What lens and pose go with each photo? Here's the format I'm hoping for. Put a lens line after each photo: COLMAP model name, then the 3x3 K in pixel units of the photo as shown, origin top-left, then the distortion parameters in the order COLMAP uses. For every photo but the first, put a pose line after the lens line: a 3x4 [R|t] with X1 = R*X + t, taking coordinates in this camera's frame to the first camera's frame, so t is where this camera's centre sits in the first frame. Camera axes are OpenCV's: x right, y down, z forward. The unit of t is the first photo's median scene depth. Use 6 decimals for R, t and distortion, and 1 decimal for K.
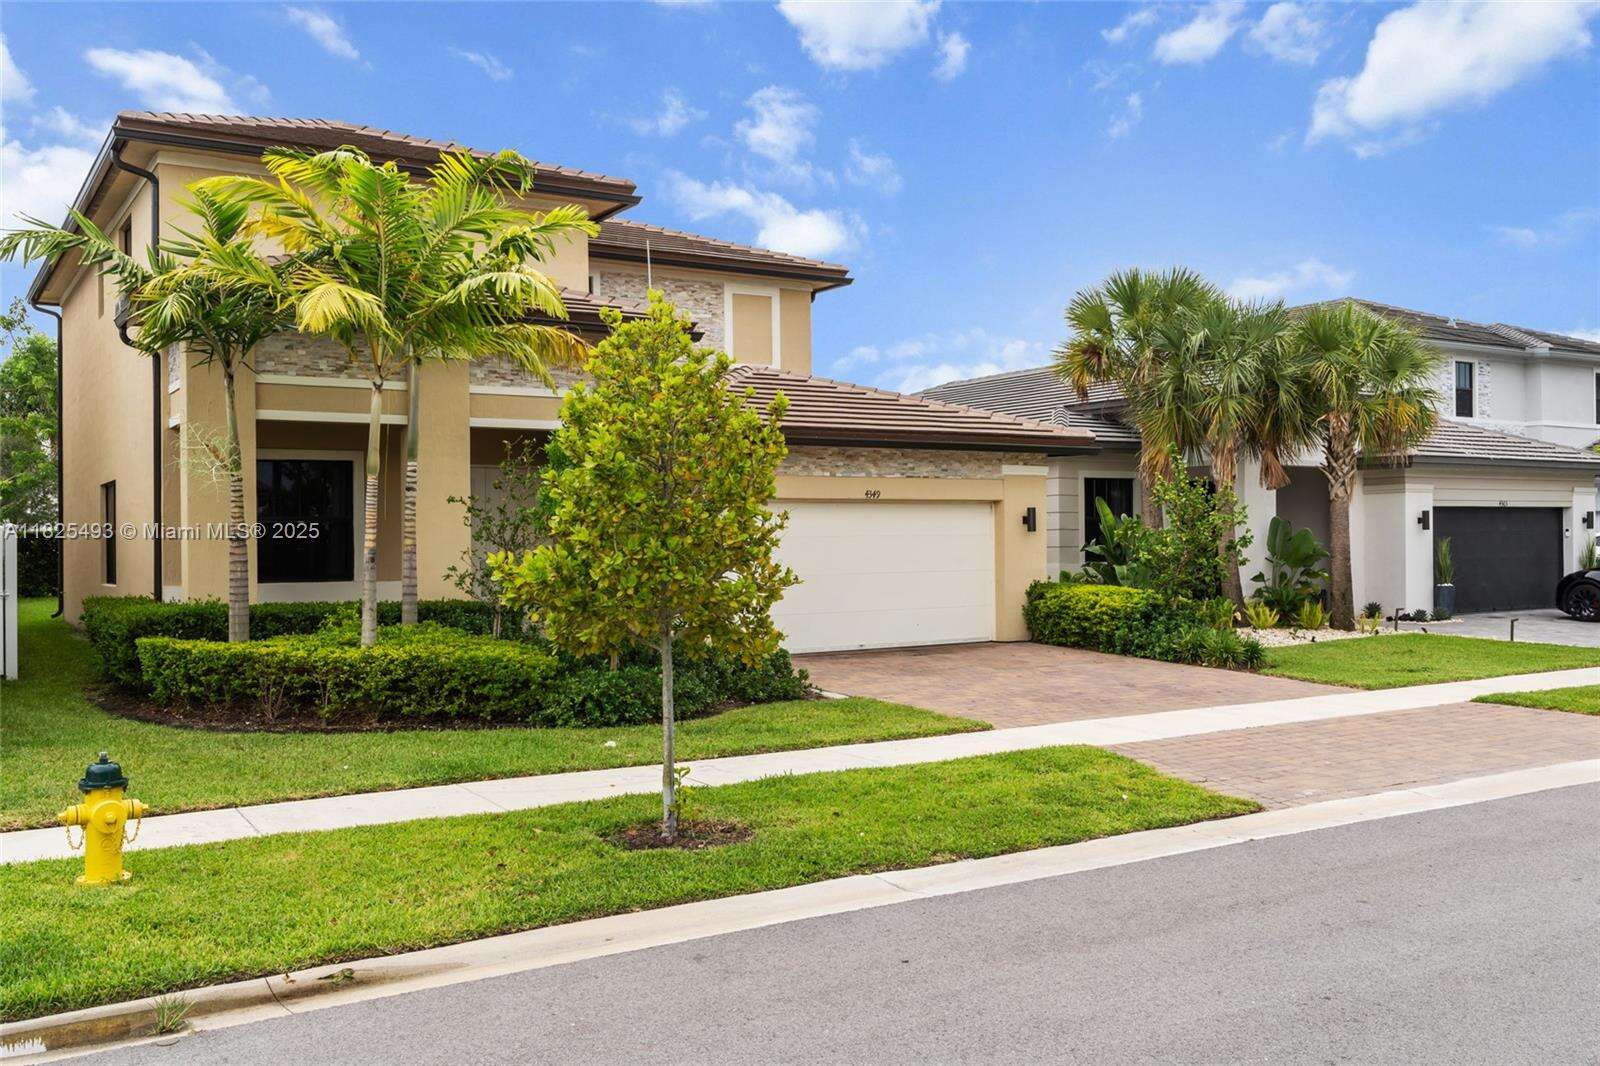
lens RADIAL K [[1428.0, 0, 800.0], [0, 1428.0, 533.0], [0, 0, 1]] dist [0.006449, -0.000445]
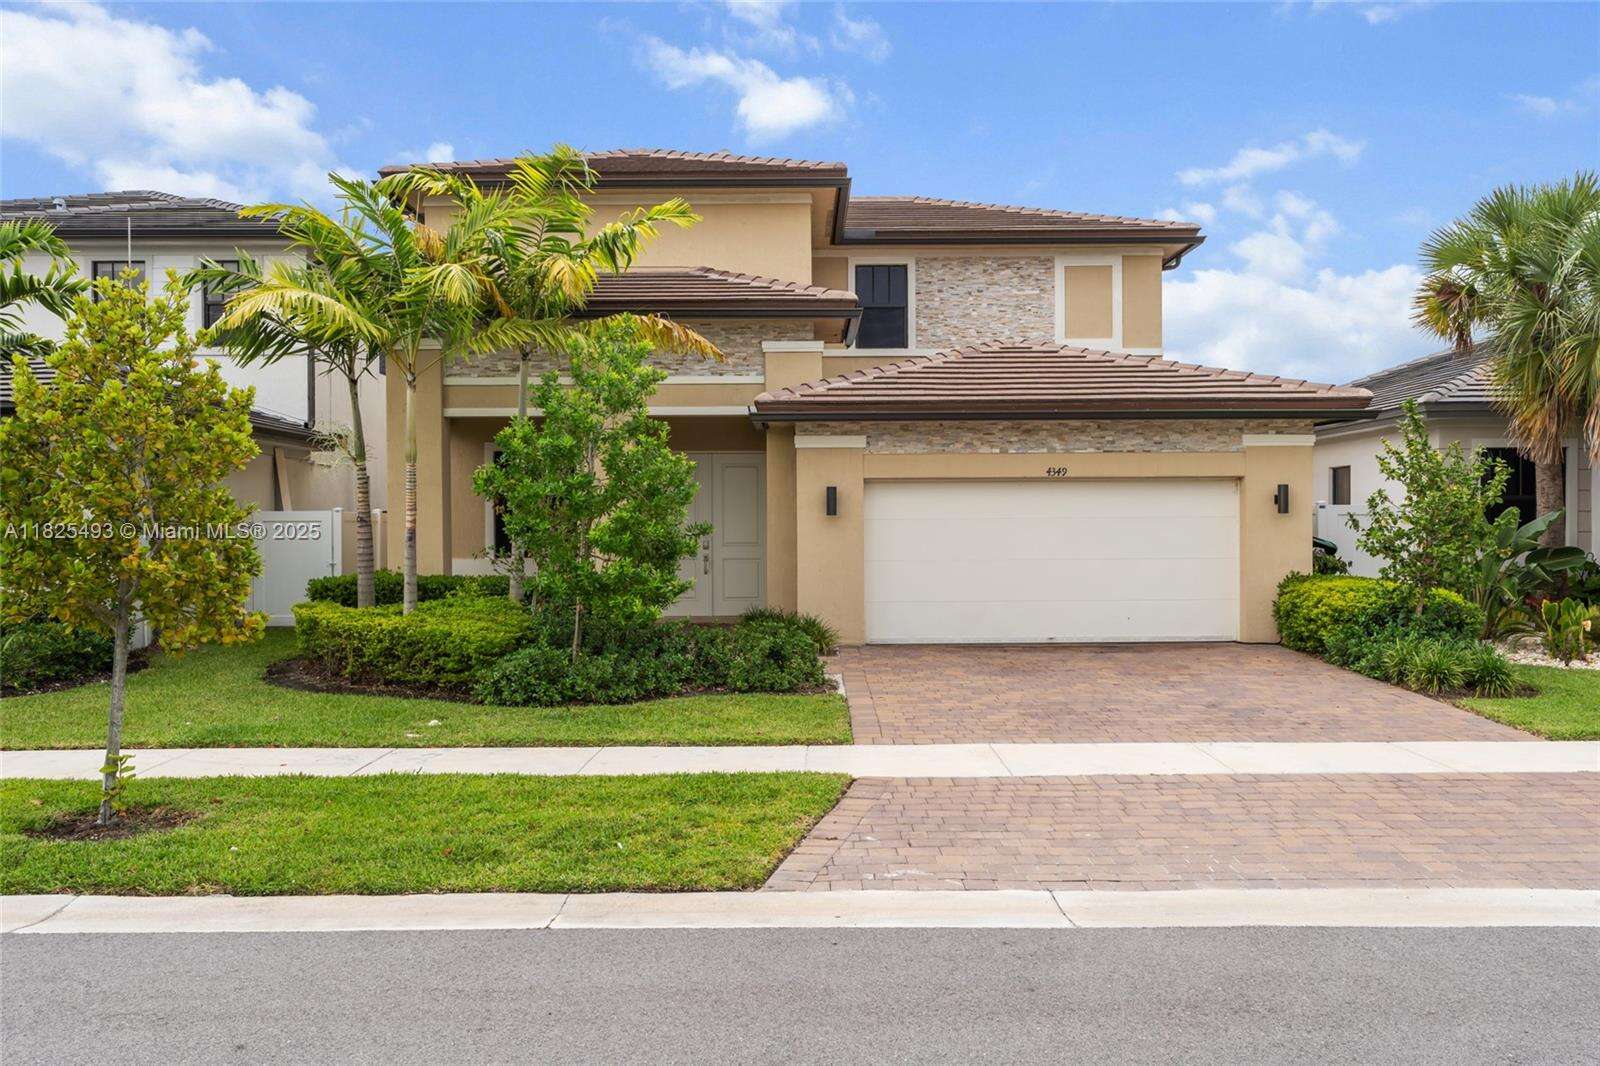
lens RADIAL K [[1277.1, 0, 800.0], [0, 1277.1, 533.0], [0, 0, 1]] dist [0.006196, 0.002913]
pose [[0.846216, 0.007055, -0.532794, 0.346986], [0.000024, 0.999912, 0.013278, 0.000830], [0.532840, -0.011249, 0.846141, 0.230755]]
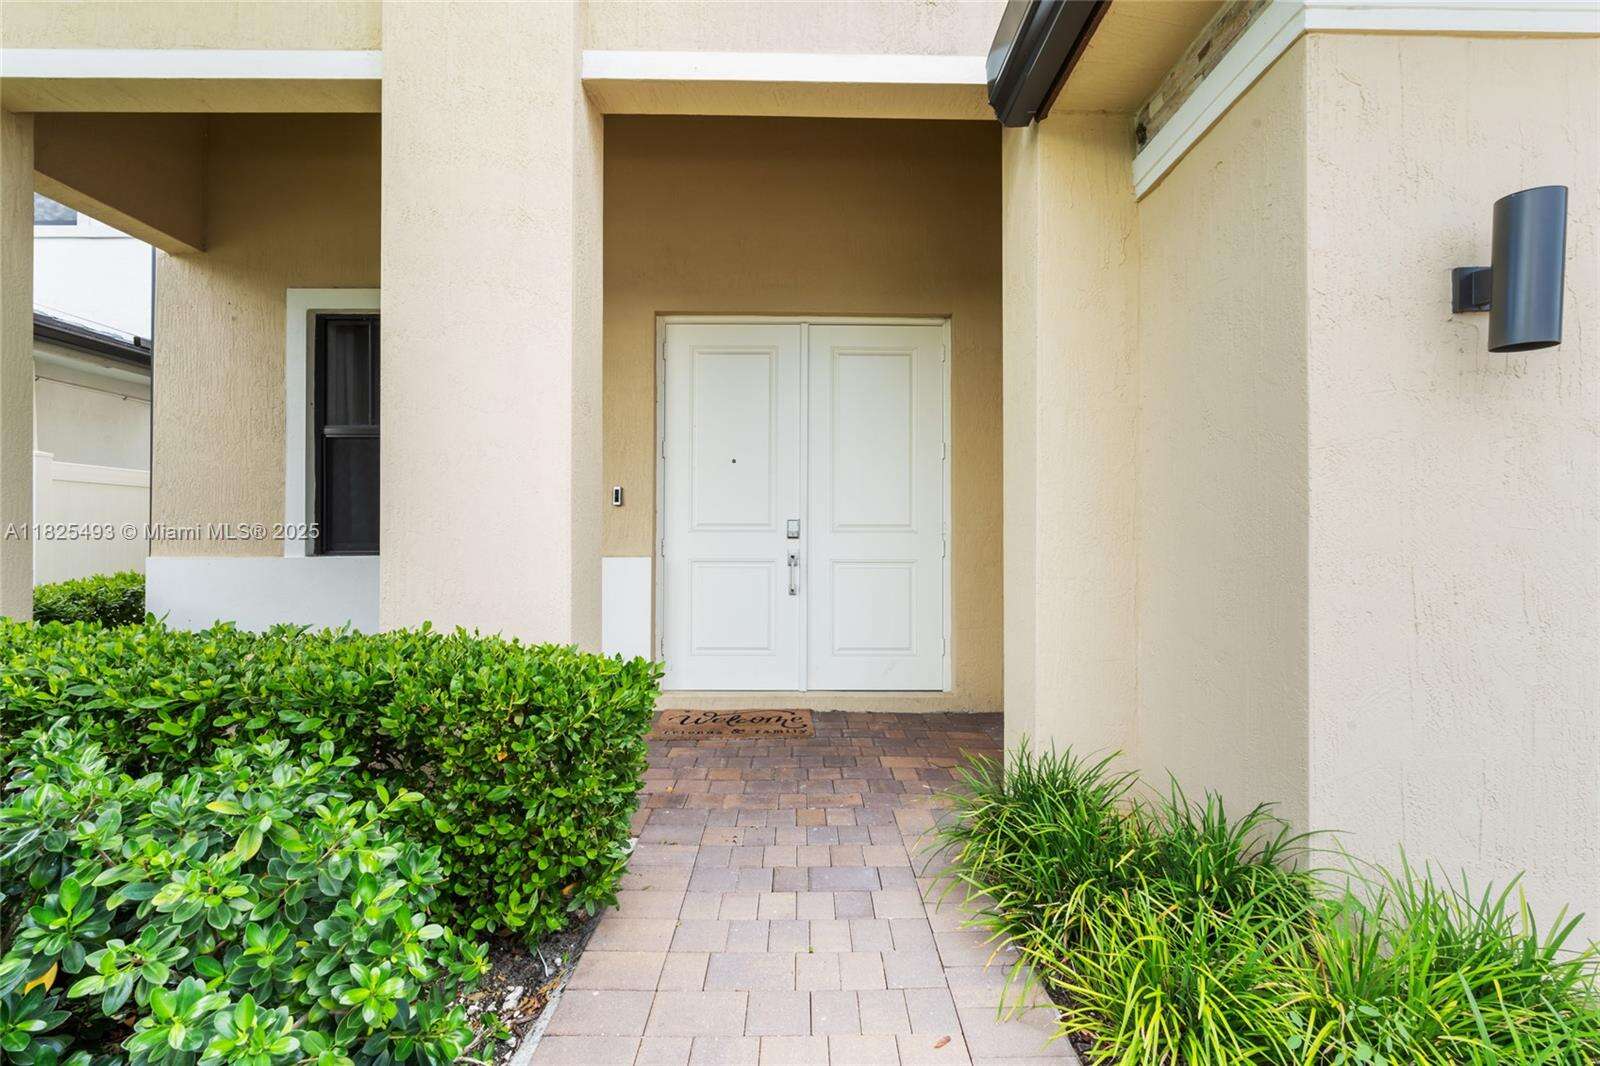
lens RADIAL K [[704.7, 0, 800.0], [0, 704.7, 533.0], [0, 0, 1]] dist [0.002833, 0.000204]
pose [[0.846740, 0.005446, -0.531980, -0.095453], [-0.009210, 0.999948, -0.004423, 0.024544], [0.531928, 0.008645, 0.846746, 0.805483]]
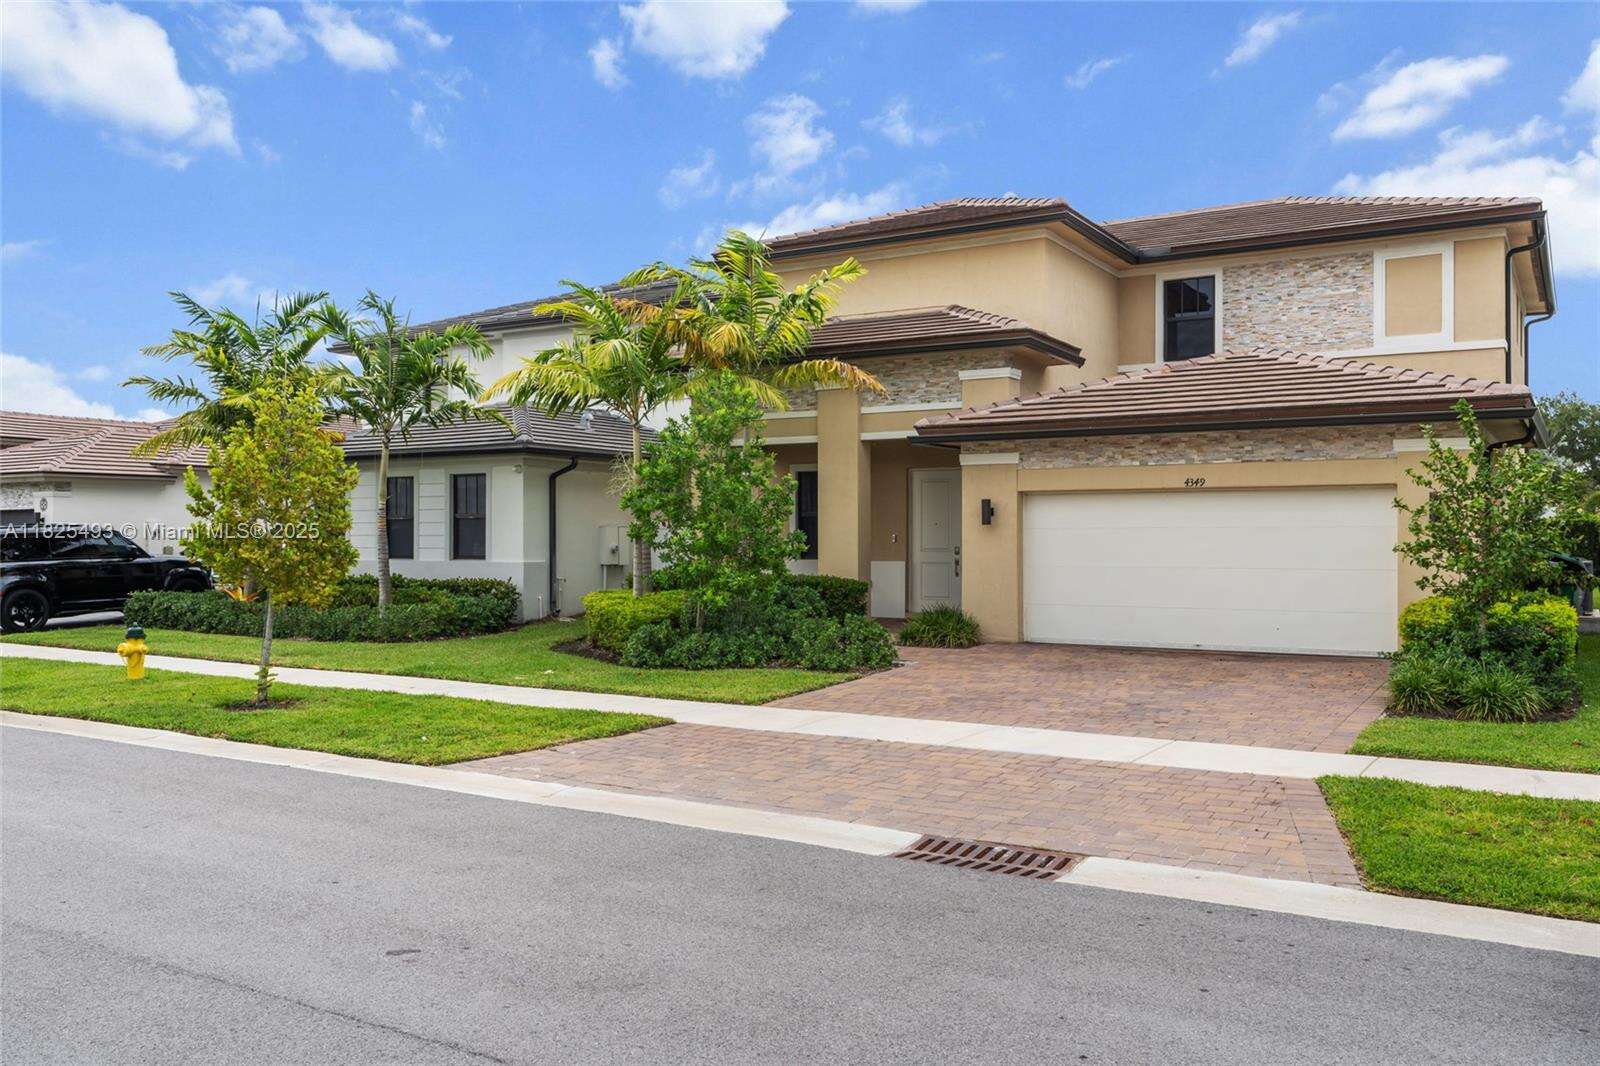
lens RADIAL K [[1277.1, 0, 800.0], [0, 1277.1, 533.0], [0, 0, 1]] dist [0.006196, 0.002913]
pose [[0.441080, 0.006347, -0.897446, 0.687653], [0.000326, 0.999974, 0.007233, -0.000357], [0.897468, -0.003483, 0.441066, 0.407185]]
